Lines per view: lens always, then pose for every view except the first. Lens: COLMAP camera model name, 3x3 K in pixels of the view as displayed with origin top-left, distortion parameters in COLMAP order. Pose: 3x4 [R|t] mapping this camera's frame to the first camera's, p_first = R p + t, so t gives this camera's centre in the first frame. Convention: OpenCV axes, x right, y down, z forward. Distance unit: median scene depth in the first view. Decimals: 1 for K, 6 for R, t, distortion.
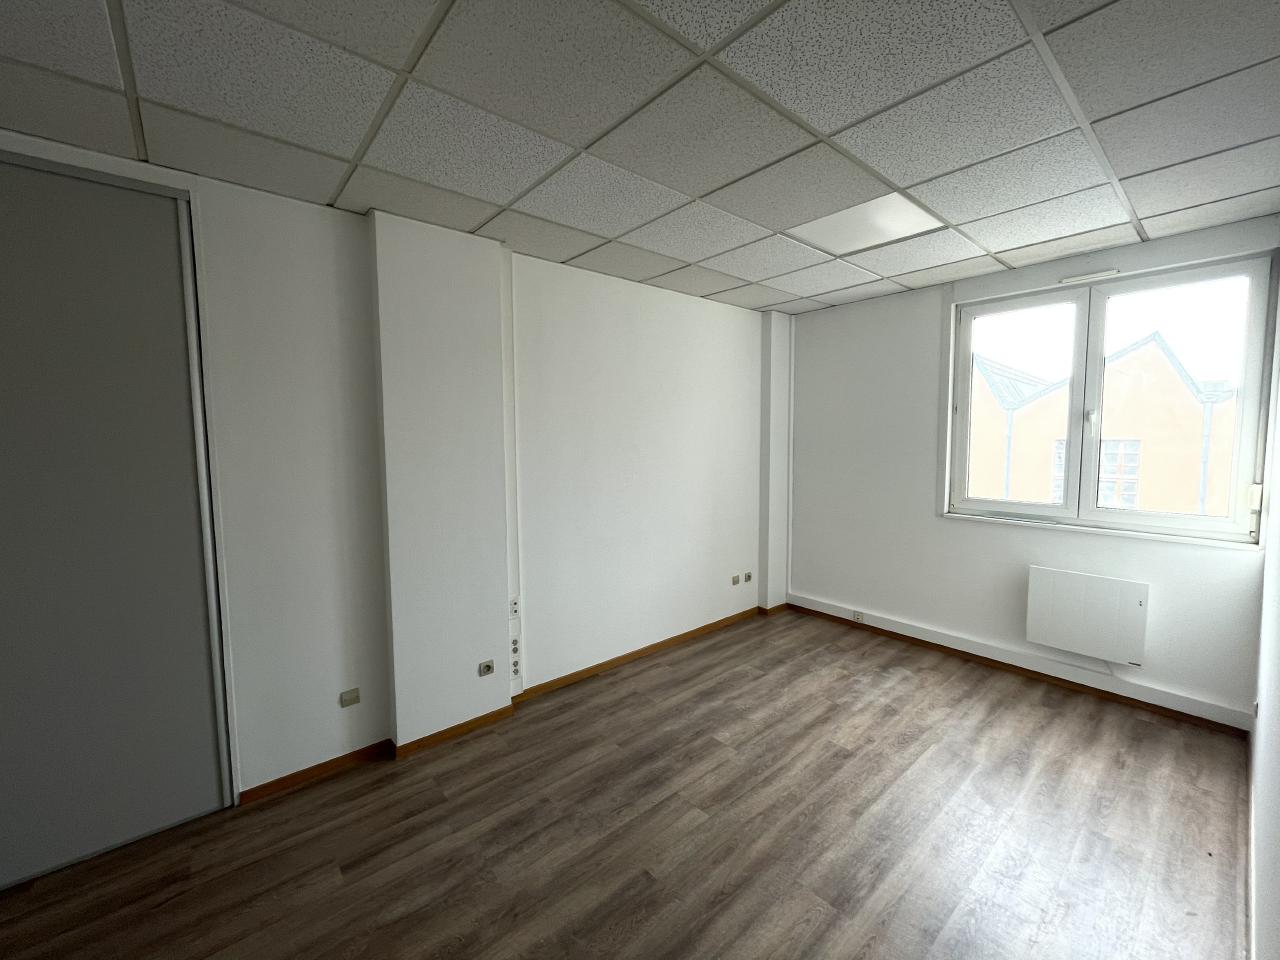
lens RADIAL K [[519.2, 0, 637.5], [0, 519.2, 475.7], [0, 0, 1]] dist [-0.005628, 0.000393]
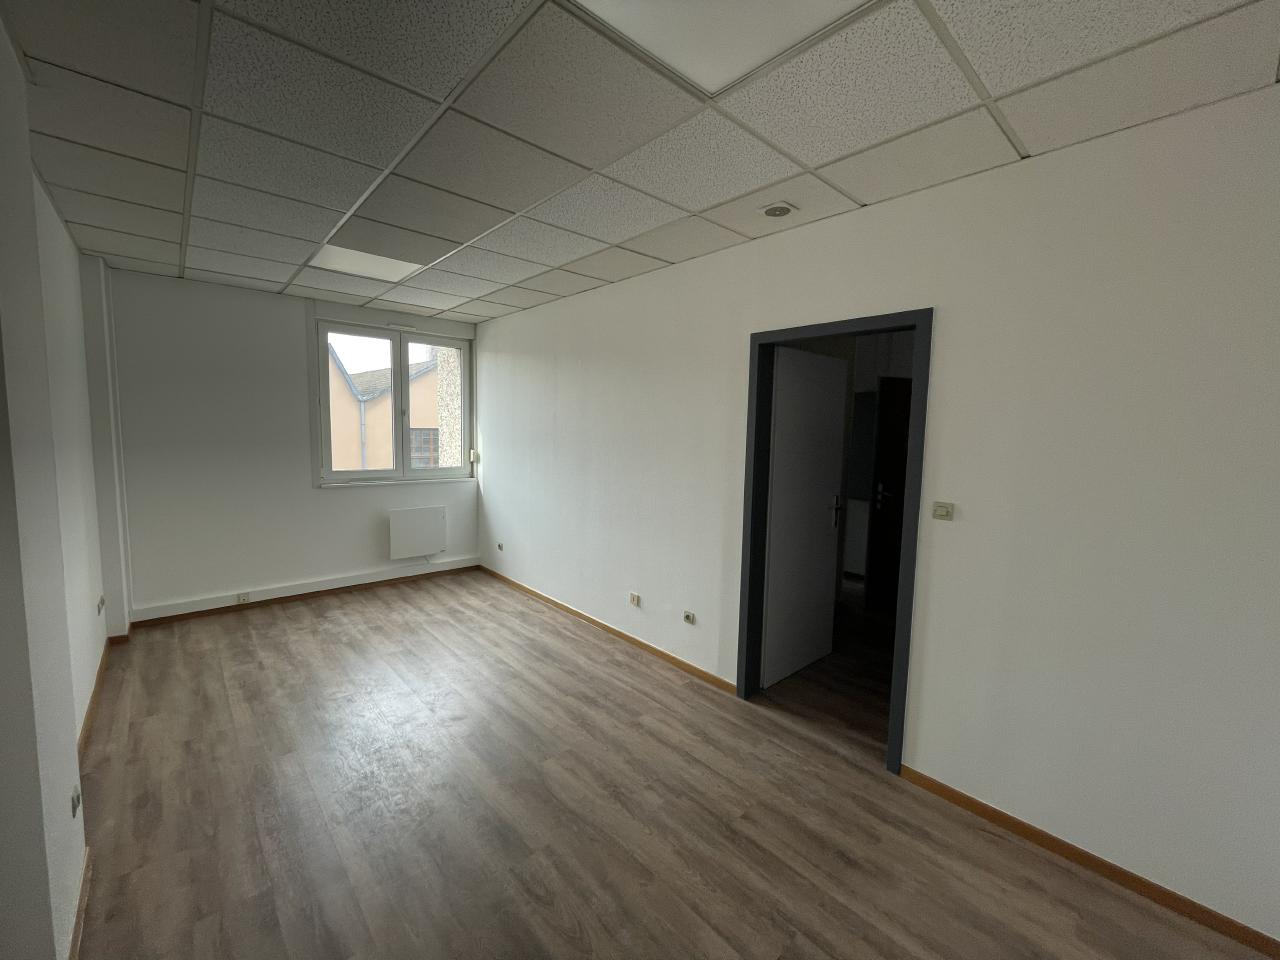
lens RADIAL K [[519.2, 0, 637.5], [0, 519.2, 475.7], [0, 0, 1]] dist [-0.005628, 0.000393]
pose [[-0.030035, -0.083107, 0.996088, -0.746918], [0.054679, 0.994909, 0.084657, -0.015380], [-0.998052, 0.057008, -0.025338, 0.295849]]
